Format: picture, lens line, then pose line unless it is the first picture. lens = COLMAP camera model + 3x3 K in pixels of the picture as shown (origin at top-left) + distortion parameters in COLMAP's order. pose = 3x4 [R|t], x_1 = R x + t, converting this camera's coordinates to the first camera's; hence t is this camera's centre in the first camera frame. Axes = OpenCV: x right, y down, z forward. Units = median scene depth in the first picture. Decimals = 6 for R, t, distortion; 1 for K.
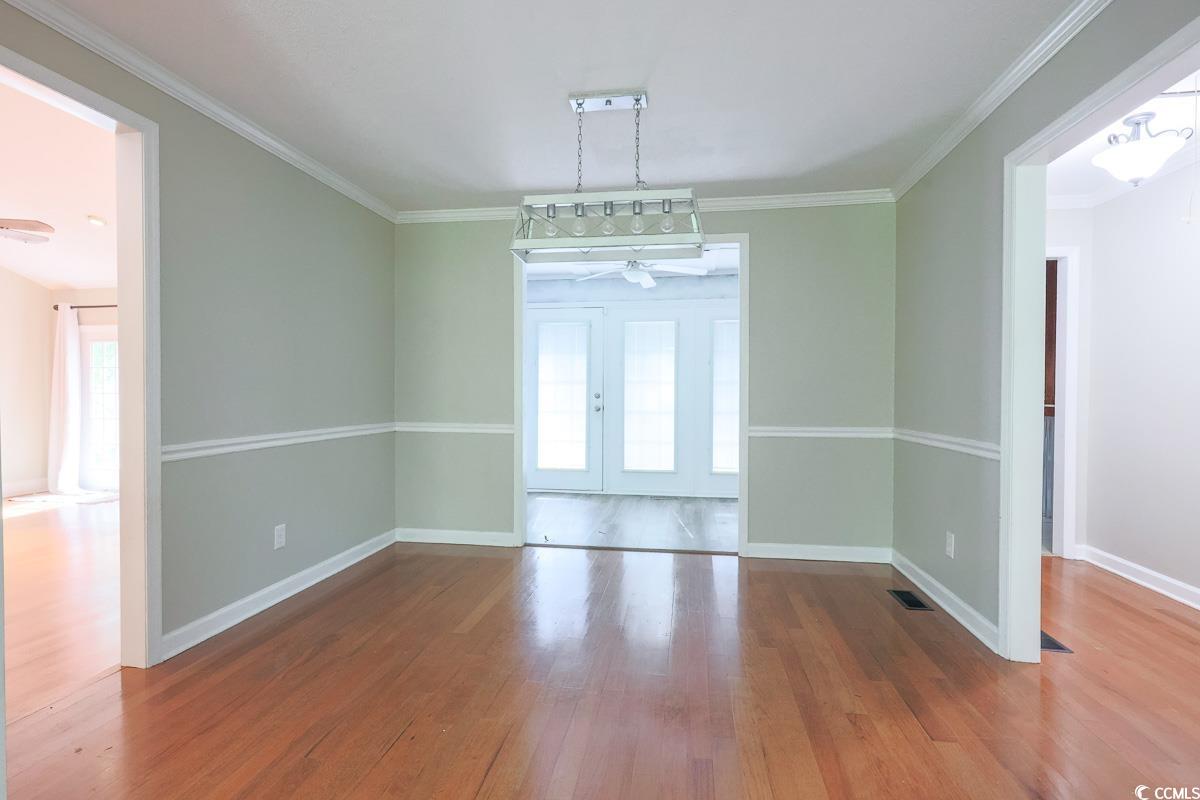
lens RADIAL K [[572.0, 0, 593.5], [0, 572.0, 399.0], [0, 0, 1]] dist [0.004437, 0.000120]
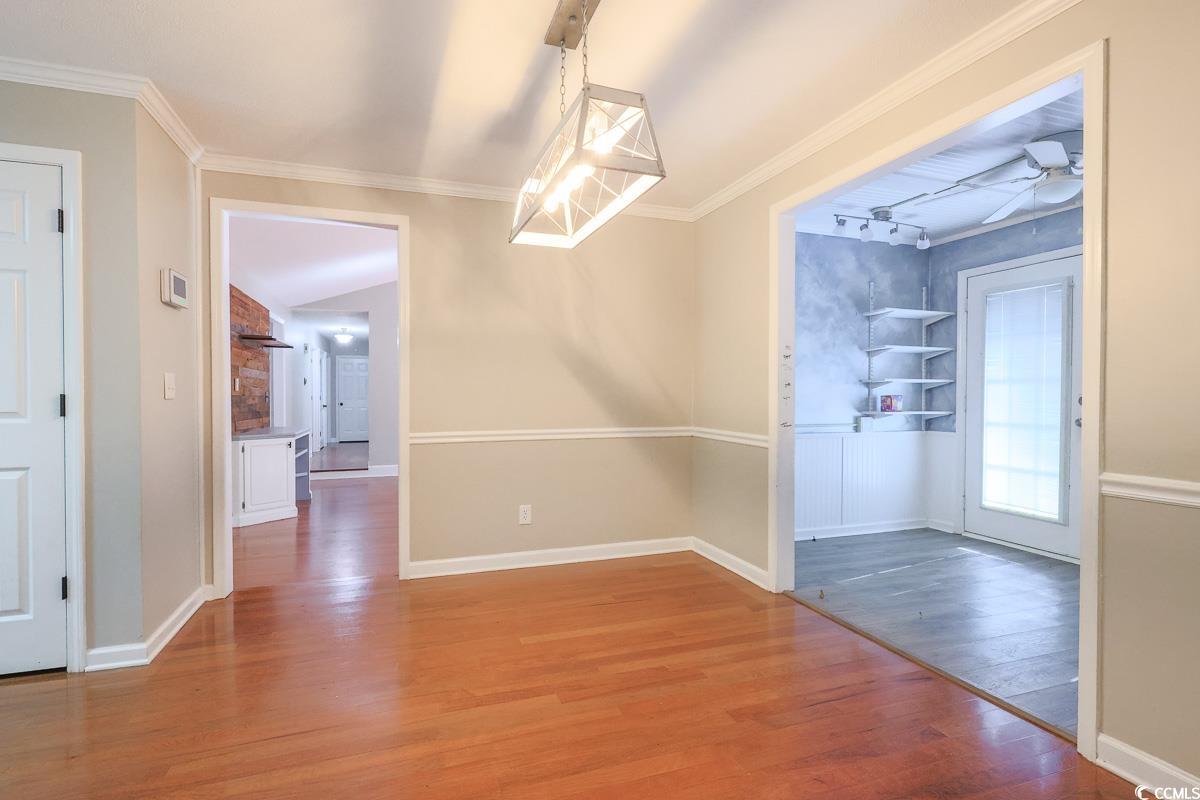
lens RADIAL K [[572.0, 0, 593.5], [0, 572.0, 399.0], [0, 0, 1]] dist [0.004437, 0.000120]
pose [[0.480642, 0.004812, -0.876904, 0.424896], [-0.009166, 0.999958, 0.000463, -0.005300], [0.876869, 0.007816, 0.480666, 0.391370]]
